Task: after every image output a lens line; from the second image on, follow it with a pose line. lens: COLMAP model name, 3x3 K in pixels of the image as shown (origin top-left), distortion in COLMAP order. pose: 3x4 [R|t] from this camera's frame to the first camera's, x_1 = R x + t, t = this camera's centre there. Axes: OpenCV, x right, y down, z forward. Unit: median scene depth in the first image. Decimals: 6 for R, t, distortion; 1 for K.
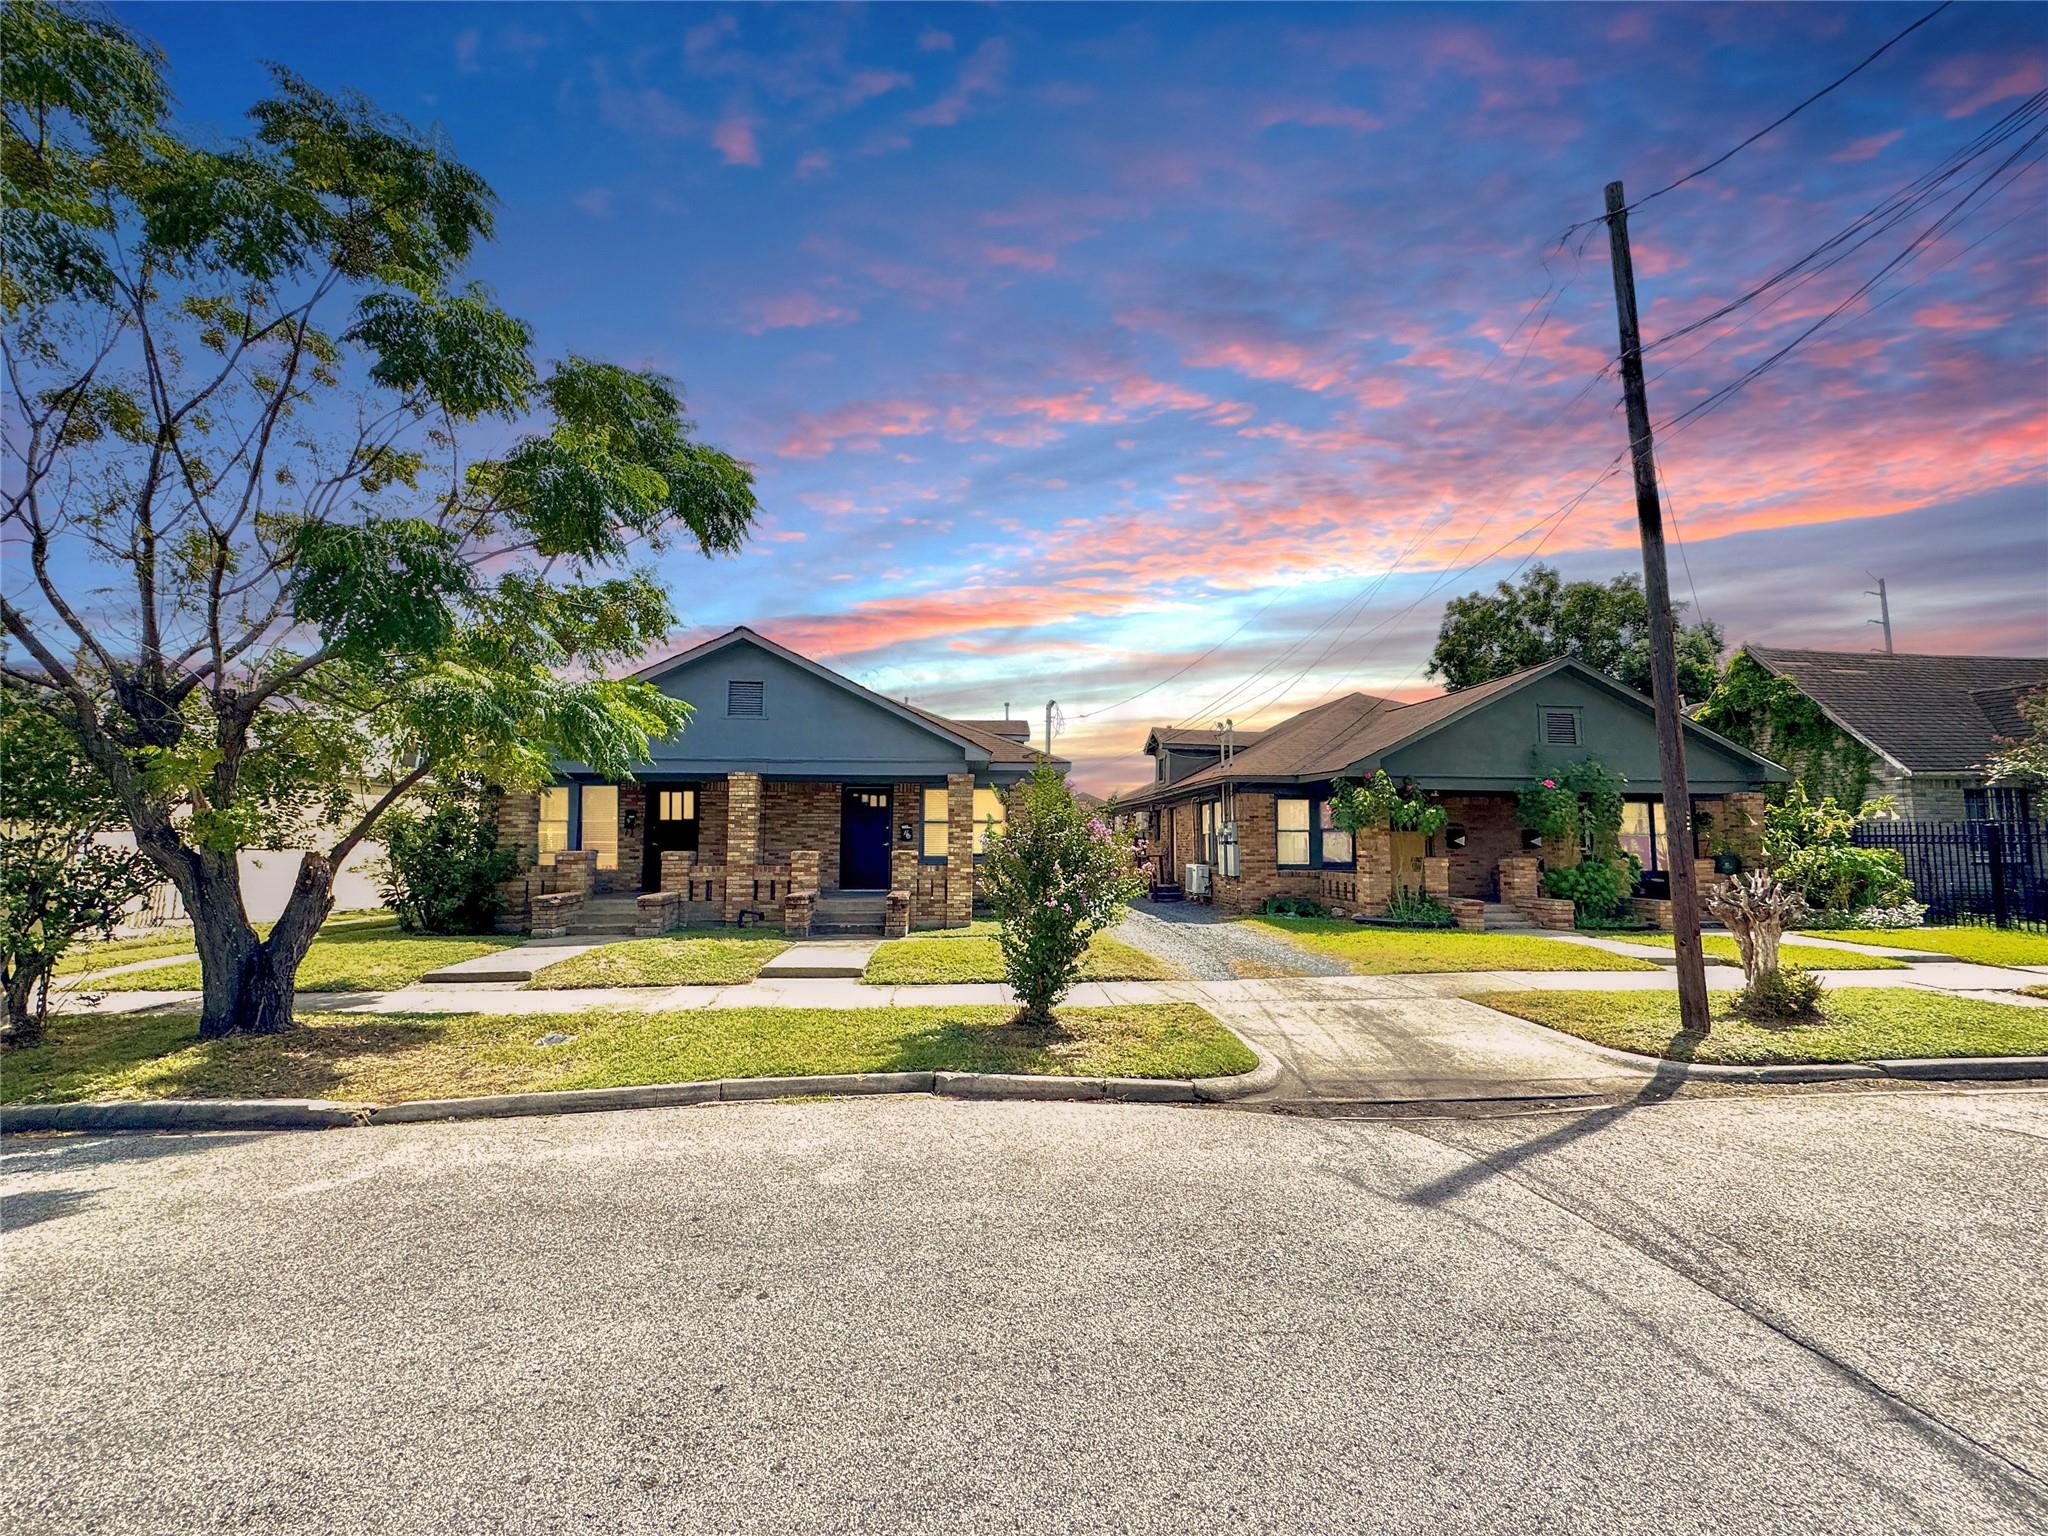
lens RADIAL K [[814.9, 0, 1006.6], [0, 814.9, 766.5], [0, 0, 1]] dist [-0.000238, 0.000146]
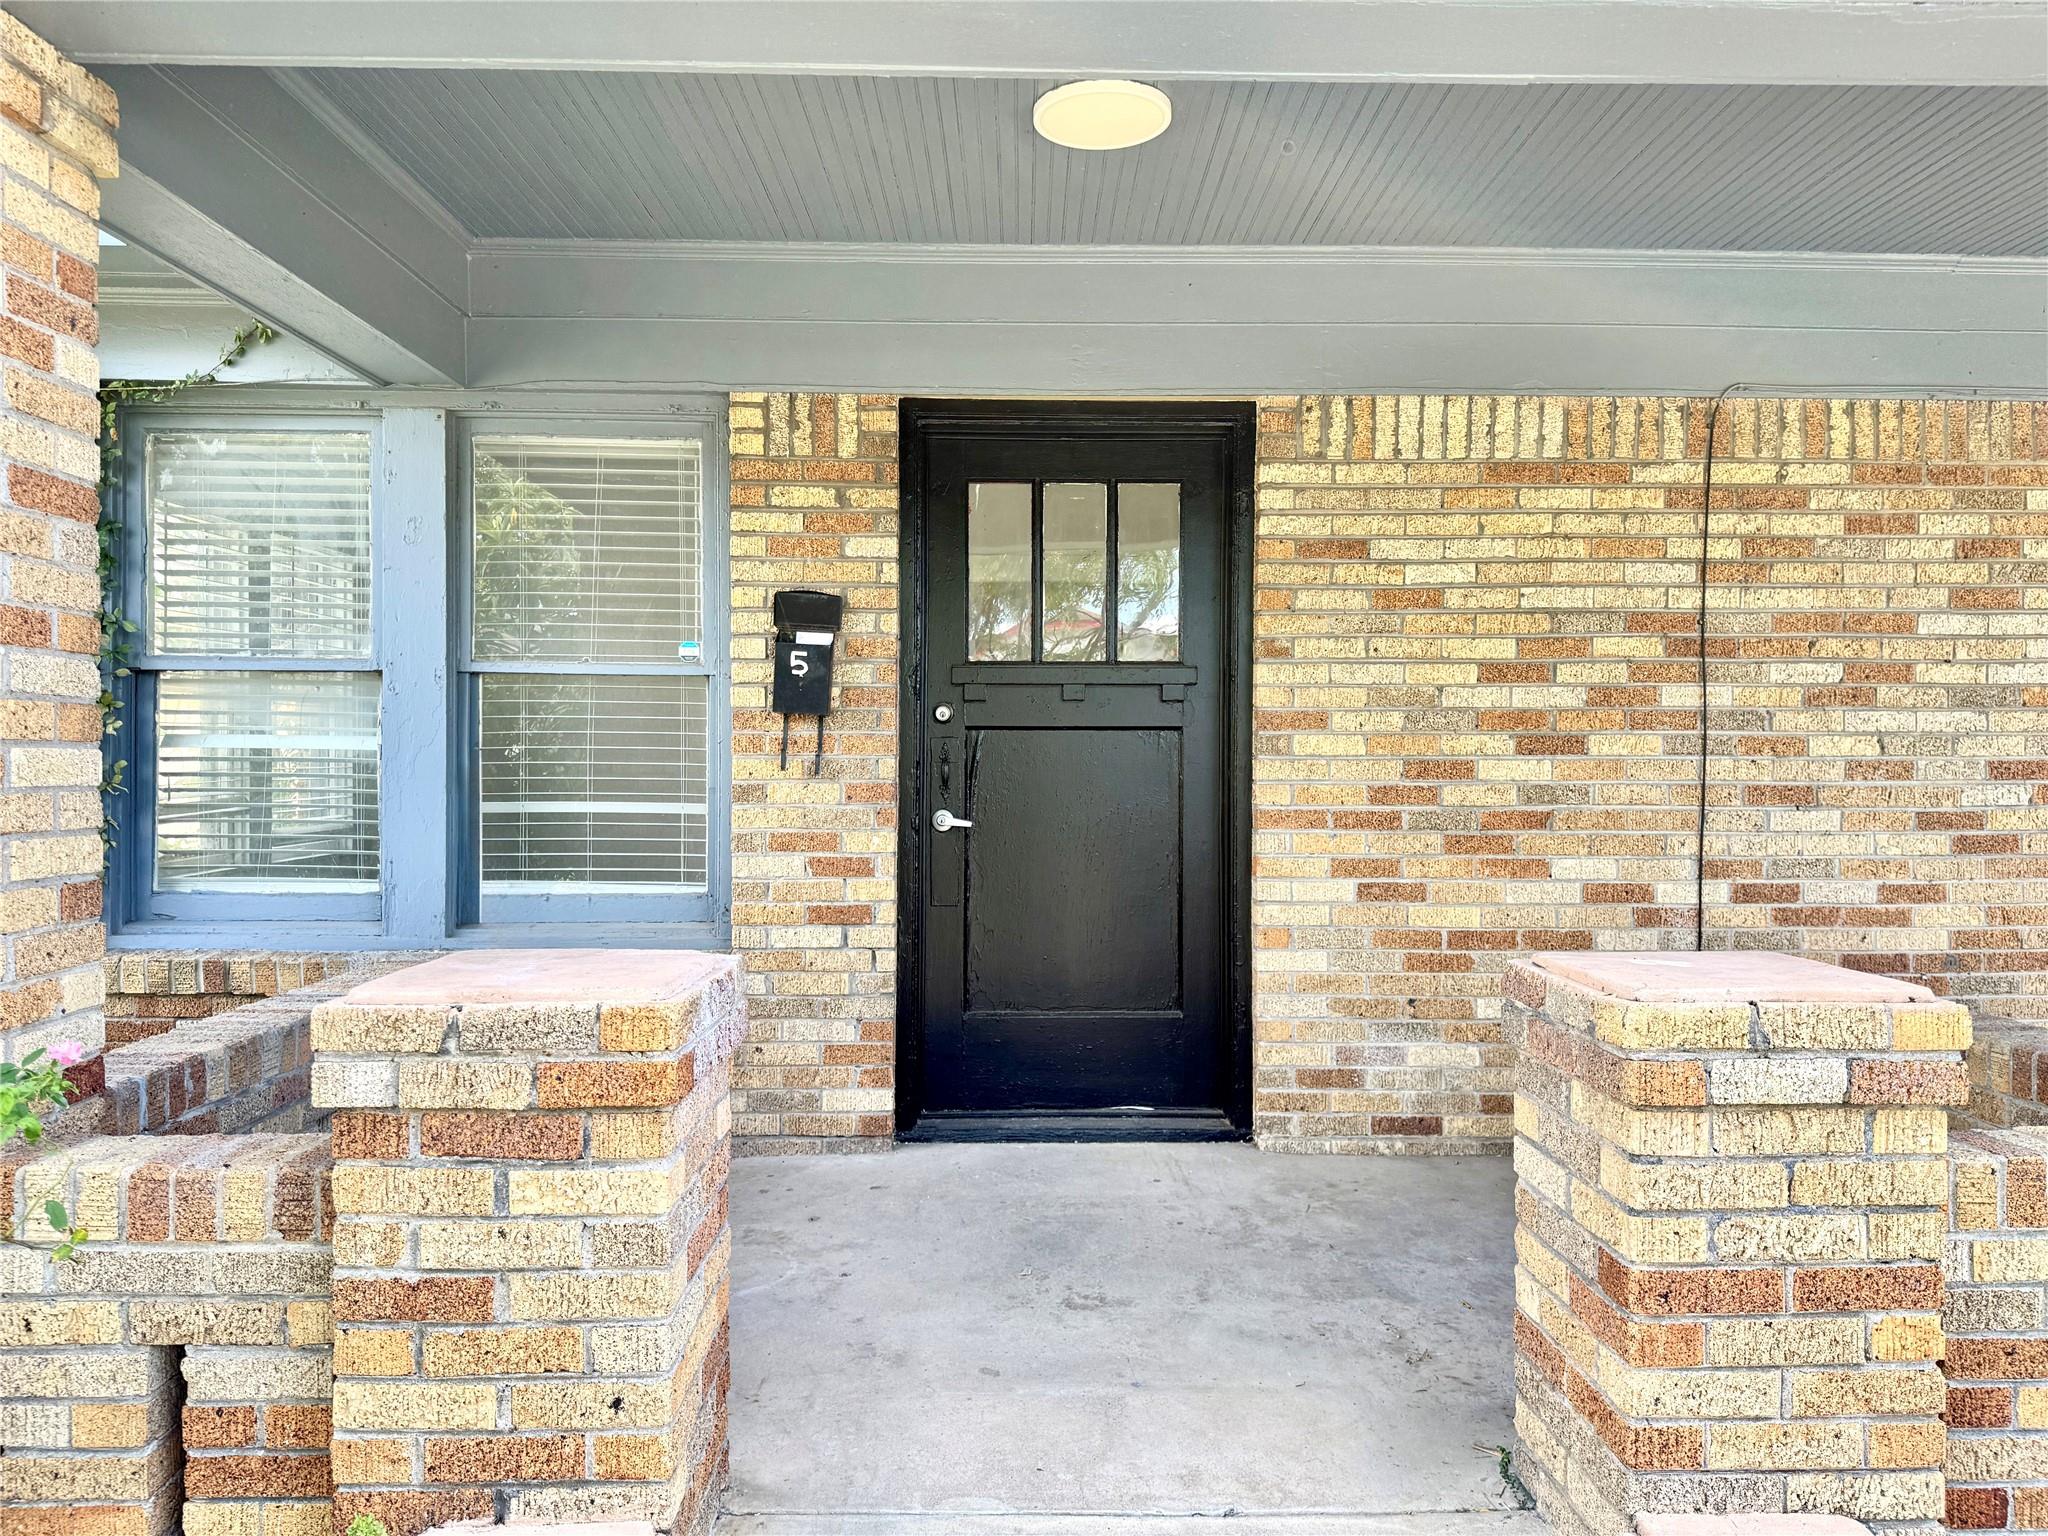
lens RADIAL K [[1442.7, 0, 1030.9], [0, 1442.7, 794.2], [0, 0, 1]] dist [0.022279, -0.010185]
pose [[0.997703, 0.001932, -0.067716, -0.452044], [0.005903, 0.993312, 0.115313, 0.067542], [0.067486, -0.115448, 0.991018, 0.834905]]
